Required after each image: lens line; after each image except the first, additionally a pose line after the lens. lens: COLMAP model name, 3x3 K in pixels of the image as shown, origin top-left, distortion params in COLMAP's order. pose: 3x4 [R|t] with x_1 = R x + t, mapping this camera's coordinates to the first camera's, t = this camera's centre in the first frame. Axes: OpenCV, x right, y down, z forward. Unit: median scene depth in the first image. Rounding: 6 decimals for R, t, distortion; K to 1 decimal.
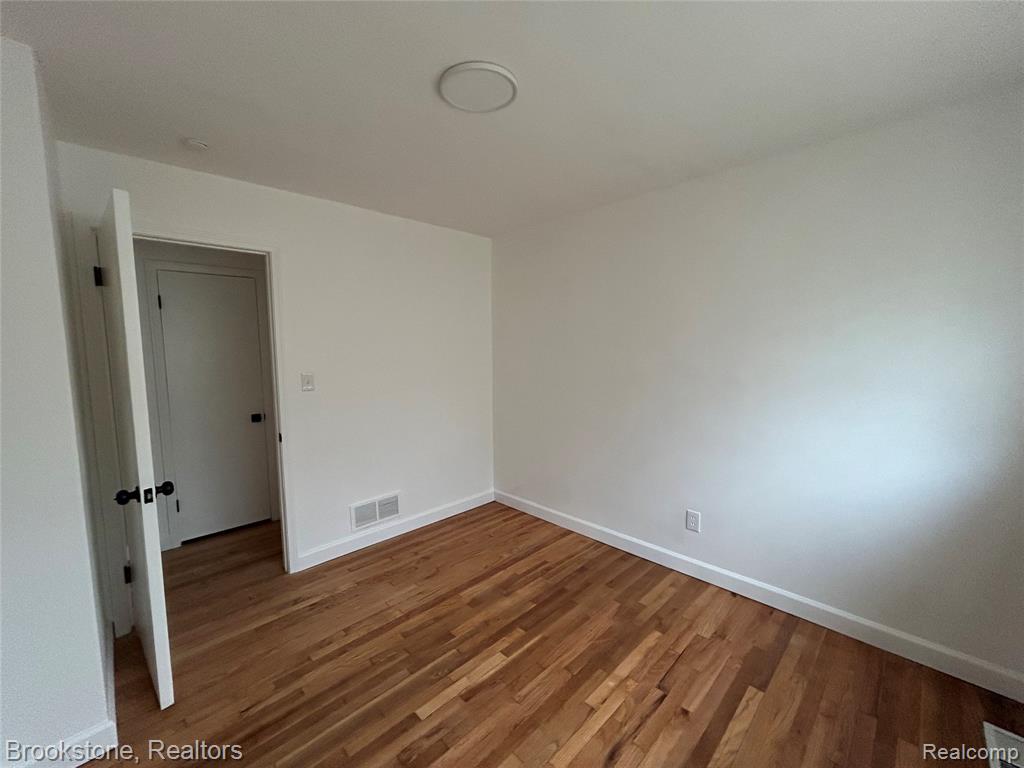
lens RADIAL K [[412.6, 0, 512.2], [0, 412.6, 379.4], [0, 0, 1]] dist [-0.001325, 0.001210]
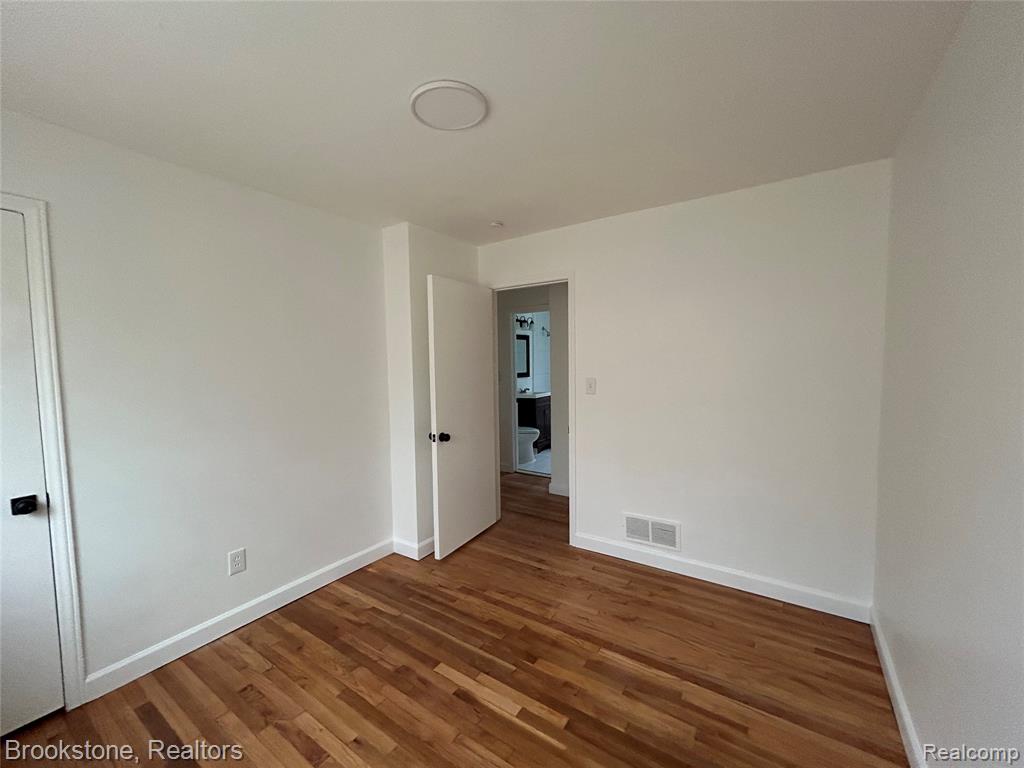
lens RADIAL K [[412.6, 0, 511.1], [0, 412.6, 381.8], [0, 0, 1]] dist [-0.001325, 0.001210]
pose [[0.198378, 0.058912, -0.978354, 0.685137], [-0.065647, 0.996749, 0.046709, -0.053366], [0.977925, 0.054960, 0.201600, 0.678123]]
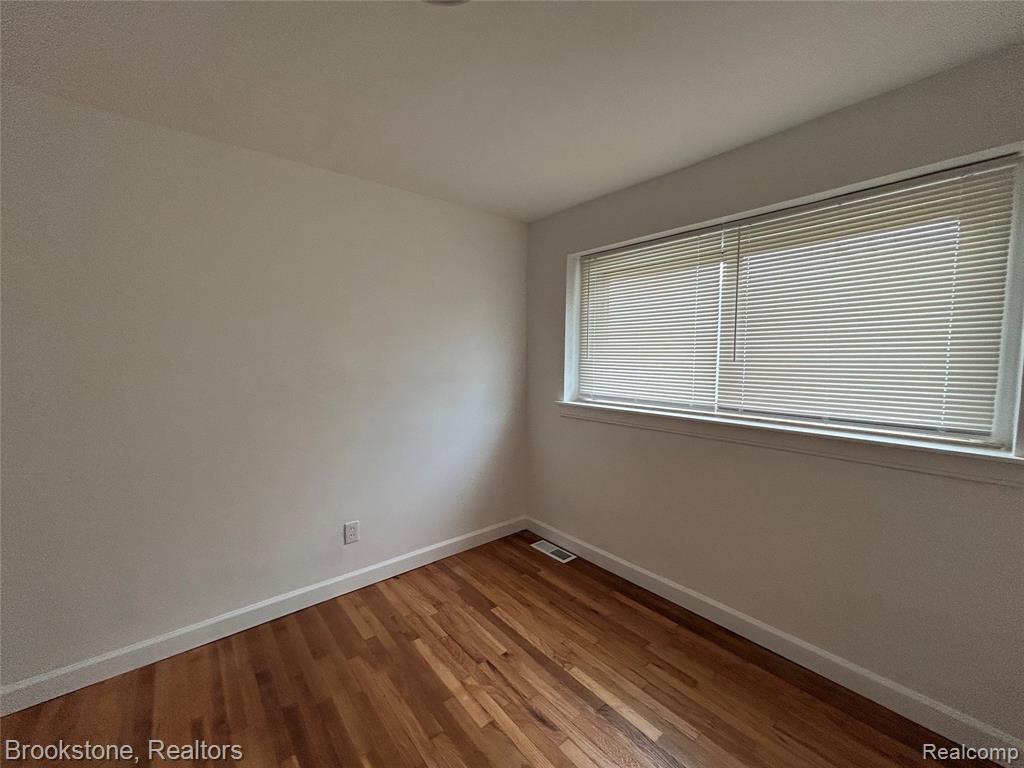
lens RADIAL K [[412.6, 0, 513.9], [0, 412.6, 384.7], [0, 0, 1]] dist [-0.001325, 0.001210]
pose [[0.070616, -0.052231, 0.996135, -0.531350], [0.072070, 0.996285, 0.047129, -0.012792], [-0.994897, 0.068464, 0.074118, 0.621646]]
